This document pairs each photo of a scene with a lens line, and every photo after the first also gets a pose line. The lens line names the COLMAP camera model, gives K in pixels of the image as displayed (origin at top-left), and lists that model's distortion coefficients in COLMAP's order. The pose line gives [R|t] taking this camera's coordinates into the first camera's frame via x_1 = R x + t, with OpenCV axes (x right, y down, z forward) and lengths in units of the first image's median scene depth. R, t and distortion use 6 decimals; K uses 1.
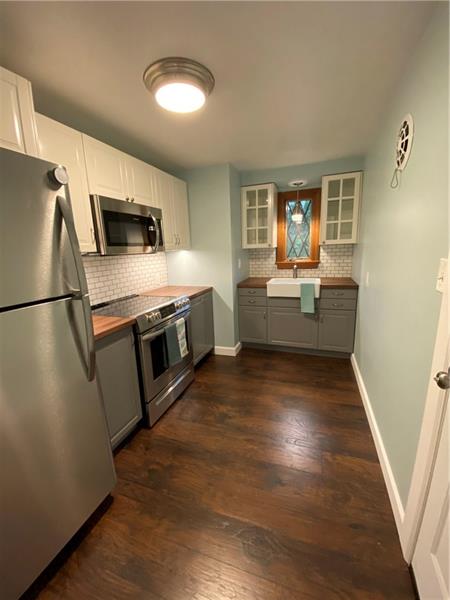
lens RADIAL K [[243.4, 0, 225.0], [0, 243.4, 300.0], [0, 0, 1]] dist [0.031655, -0.000024]
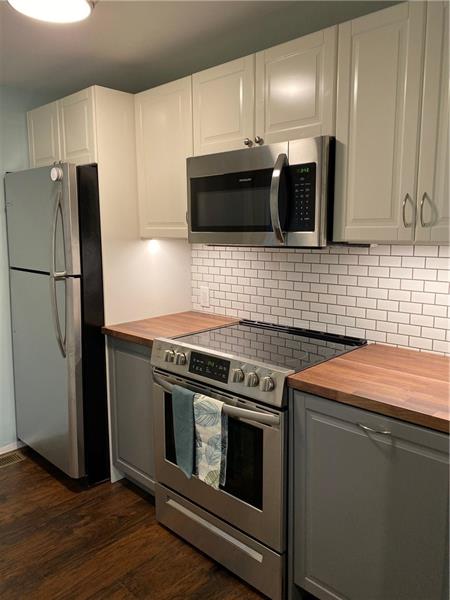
lens RADIAL K [[460.5, 0, 222.4], [0, 460.5, 297.2], [0, 0, 1]] dist [0.030322, -0.003687]
pose [[-0.405081, 0.174312, -0.897510, 0.380906], [-0.172443, 0.949472, 0.262234, -0.230635], [0.897871, 0.260996, -0.354554, 0.919249]]
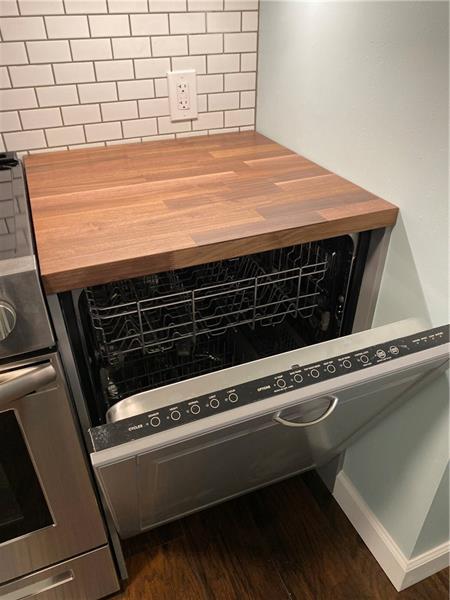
lens RADIAL K [[460.5, 0, 222.4], [0, 460.5, 297.2], [0, 0, 1]] dist [0.030322, -0.003687]
pose [[0.668719, 0.432299, -0.604924, 0.083340], [-0.168681, 0.880594, 0.442832, -0.119635], [0.724128, -0.194091, 0.661791, 0.734031]]
